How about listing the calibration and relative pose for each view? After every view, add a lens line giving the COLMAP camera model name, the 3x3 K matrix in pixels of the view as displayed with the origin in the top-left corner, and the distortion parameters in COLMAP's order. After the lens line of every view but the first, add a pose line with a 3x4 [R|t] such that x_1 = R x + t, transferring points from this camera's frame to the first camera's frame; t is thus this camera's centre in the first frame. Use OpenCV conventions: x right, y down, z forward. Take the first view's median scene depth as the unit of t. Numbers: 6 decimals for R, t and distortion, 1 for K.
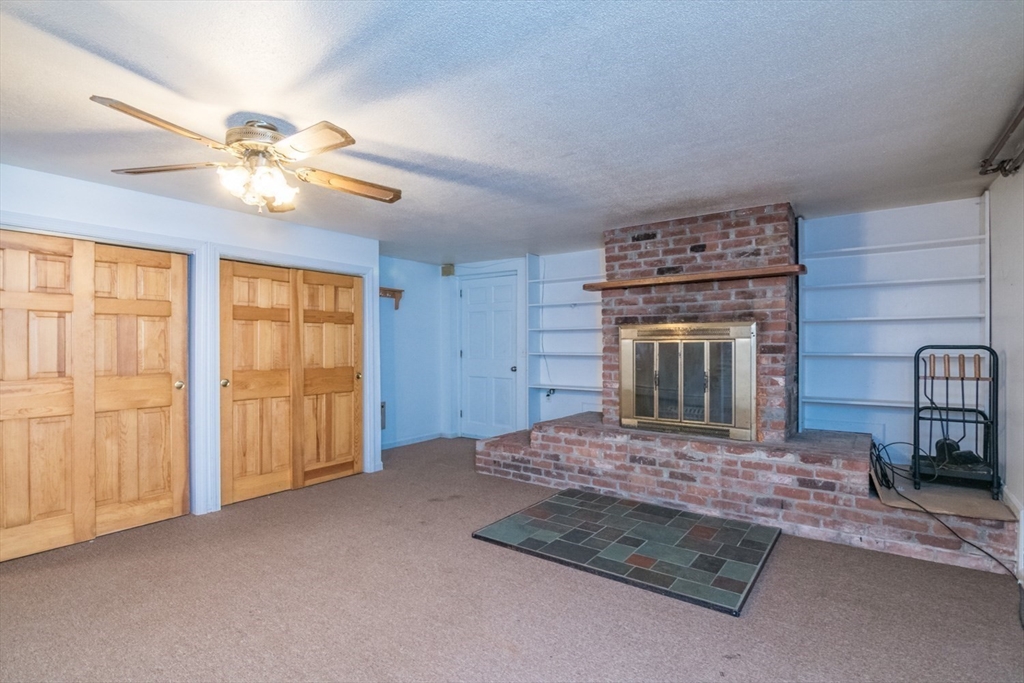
lens RADIAL K [[496.5, 0, 489.5], [0, 496.5, 350.3], [0, 0, 1]] dist [-0.013256, 0.000341]
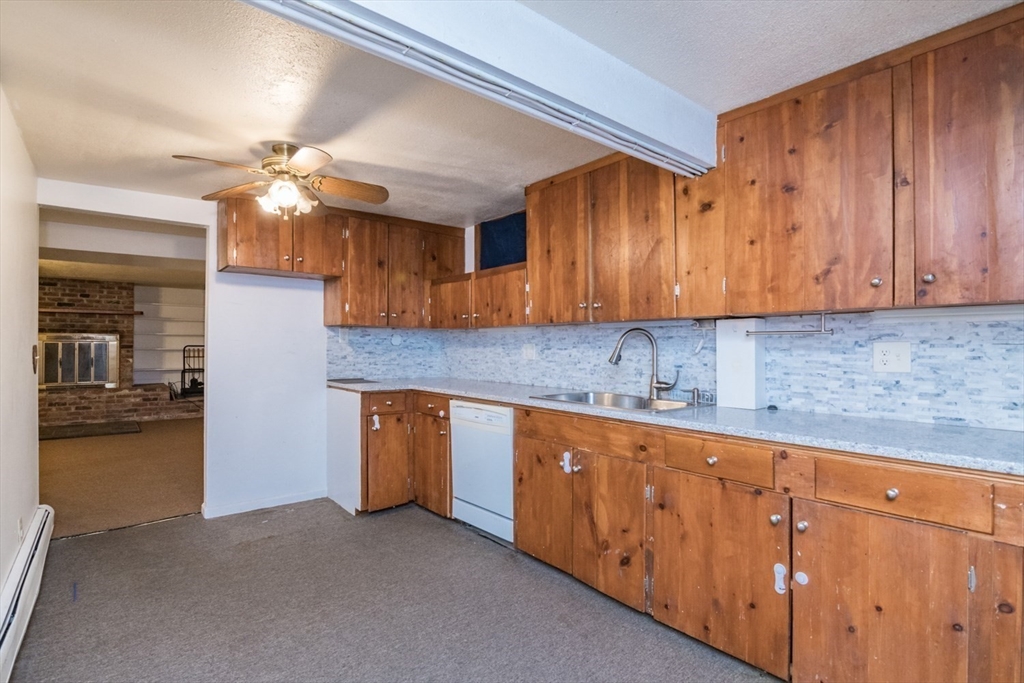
lens RADIAL K [[496.5, 0, 510.7], [0, 496.5, 346.4], [0, 0, 1]] dist [-0.013256, 0.000341]
pose [[0.231976, 0.006714, 0.972698, -1.181225], [0.005286, 0.999953, -0.008163, 0.023875], [-0.972707, 0.007035, 0.231929, -1.199724]]
